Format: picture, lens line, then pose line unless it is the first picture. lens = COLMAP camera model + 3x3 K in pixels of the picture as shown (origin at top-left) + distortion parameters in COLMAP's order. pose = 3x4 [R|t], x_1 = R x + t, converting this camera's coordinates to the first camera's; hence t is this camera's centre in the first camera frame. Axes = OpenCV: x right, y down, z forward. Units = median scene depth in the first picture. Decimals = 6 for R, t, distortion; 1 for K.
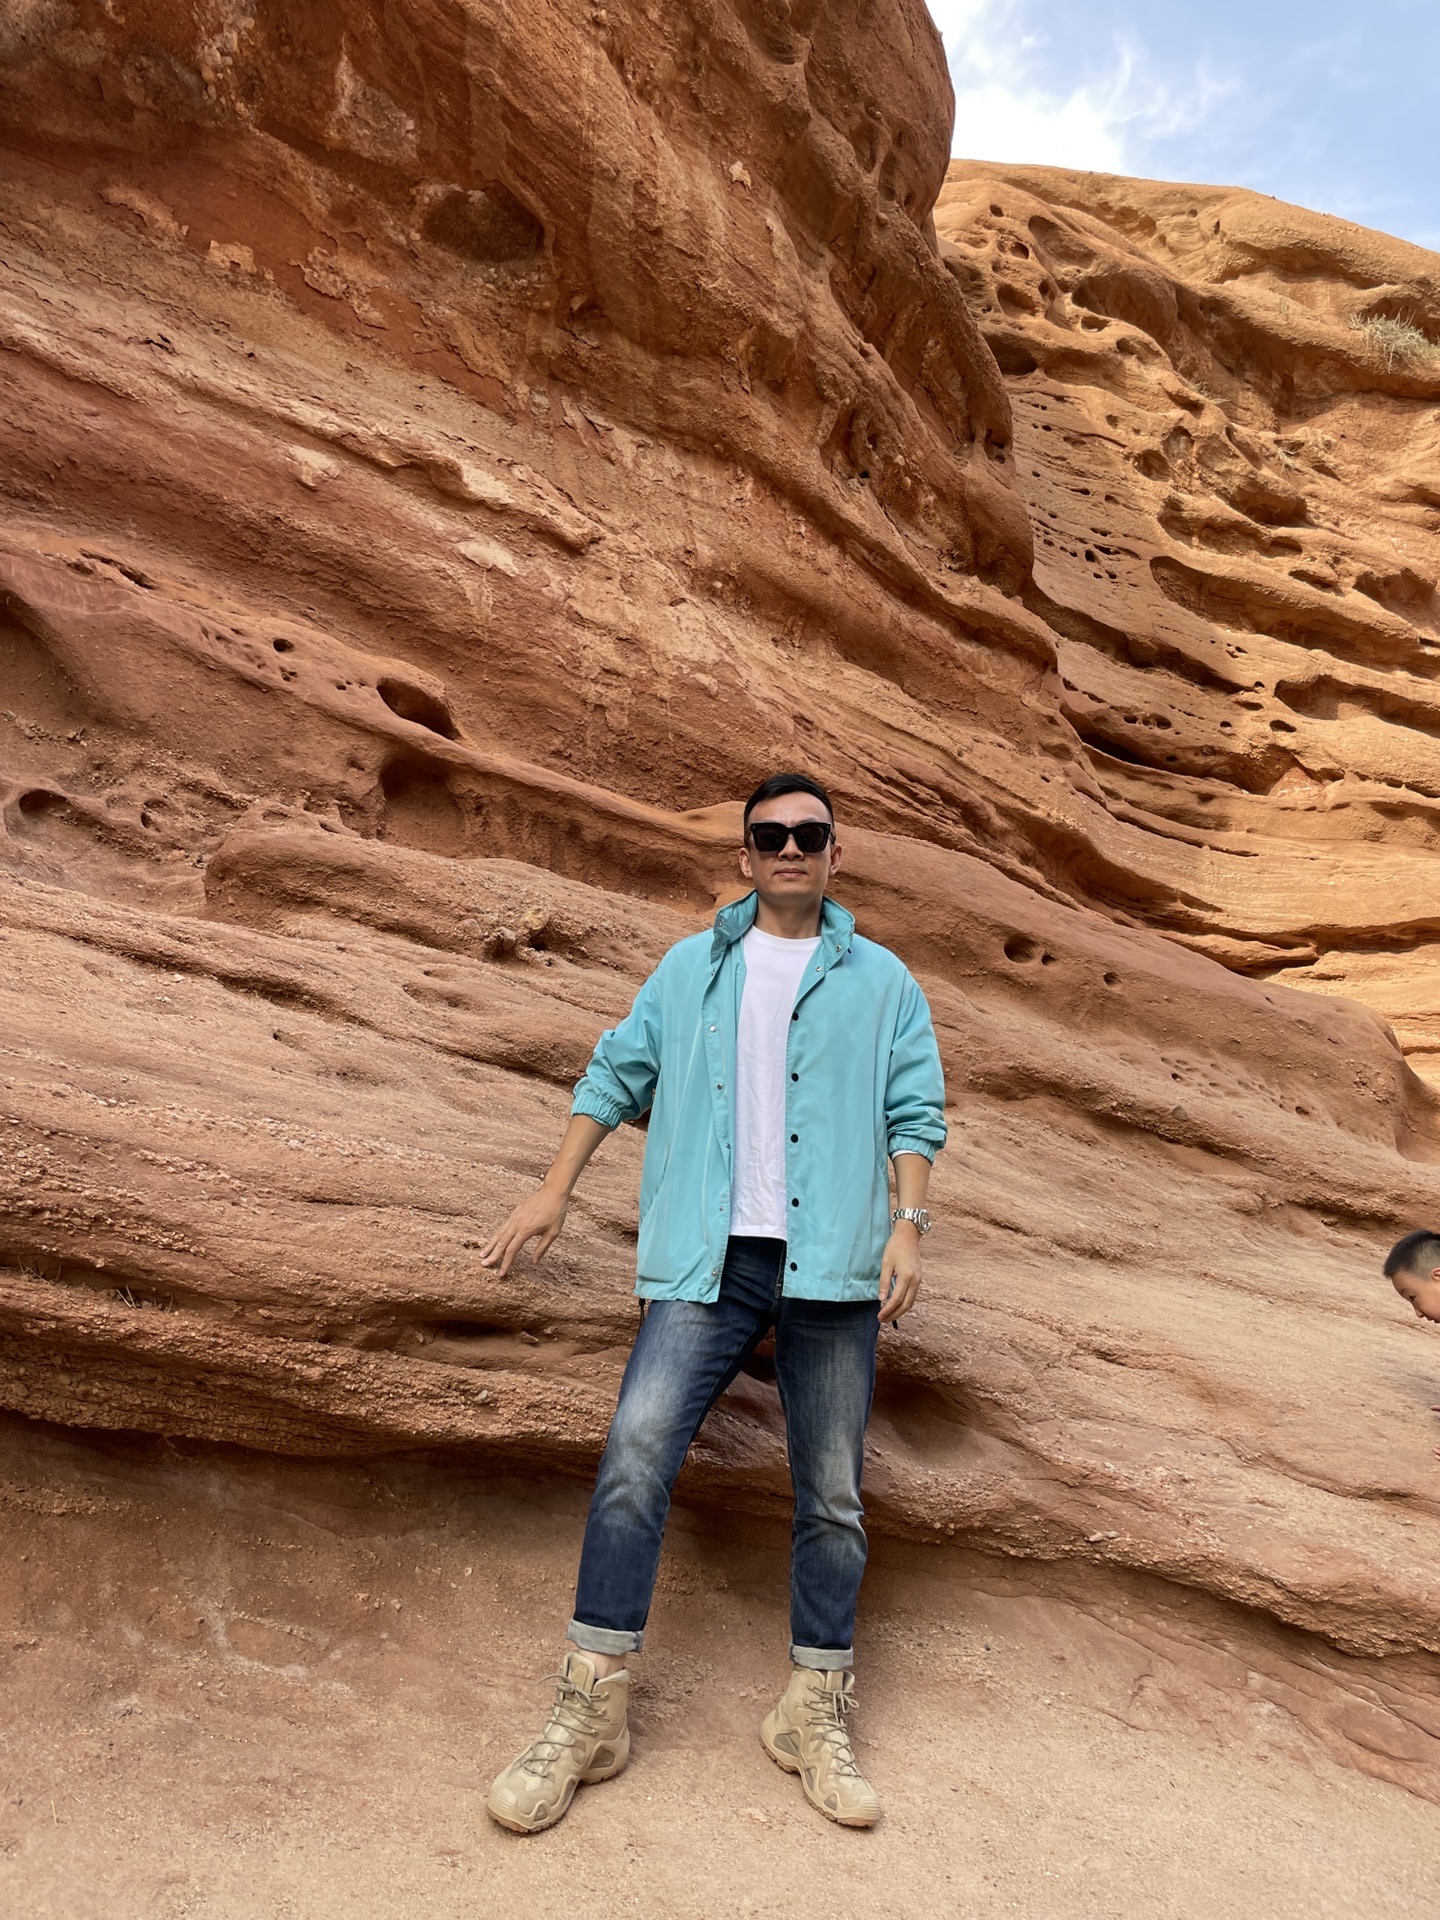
lens RADIAL K [[1475.7, 0, 720.0], [0, 1475.7, 960.0], [0, 0, 1]] dist [0.092932, -0.132832]
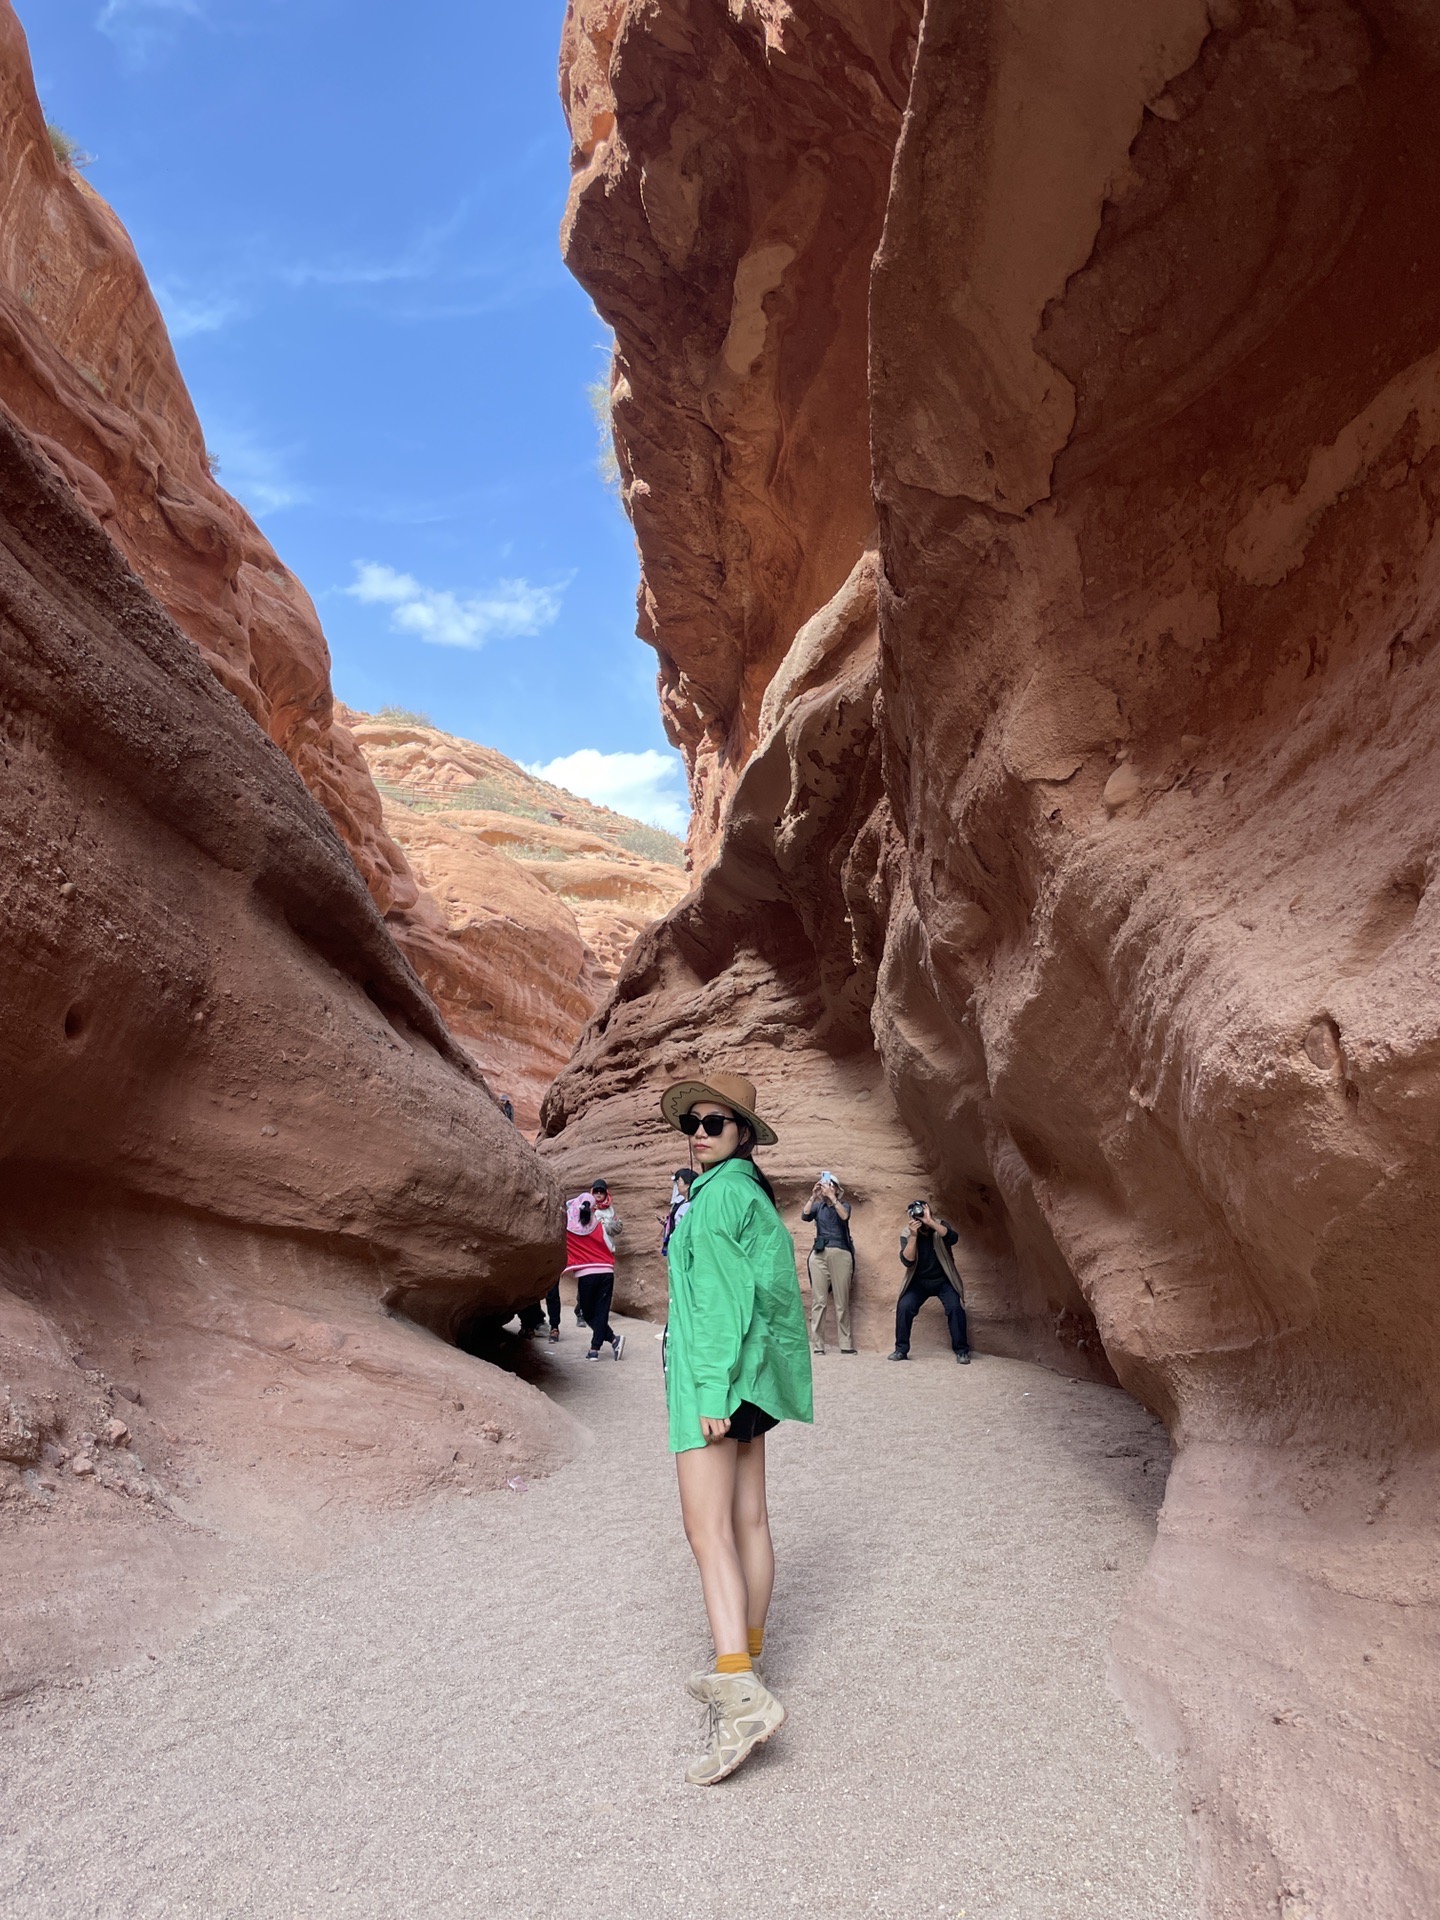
lens RADIAL K [[1471.5, 0, 723.6], [0, 1471.5, 969.4], [0, 0, 1]] dist [0.092164, -0.130655]
pose [[0.978995, 0.026090, 0.202206, -0.359344], [-0.017740, 0.998918, -0.042999, -0.426582], [-0.203109, 0.038509, 0.978399, -3.840500]]
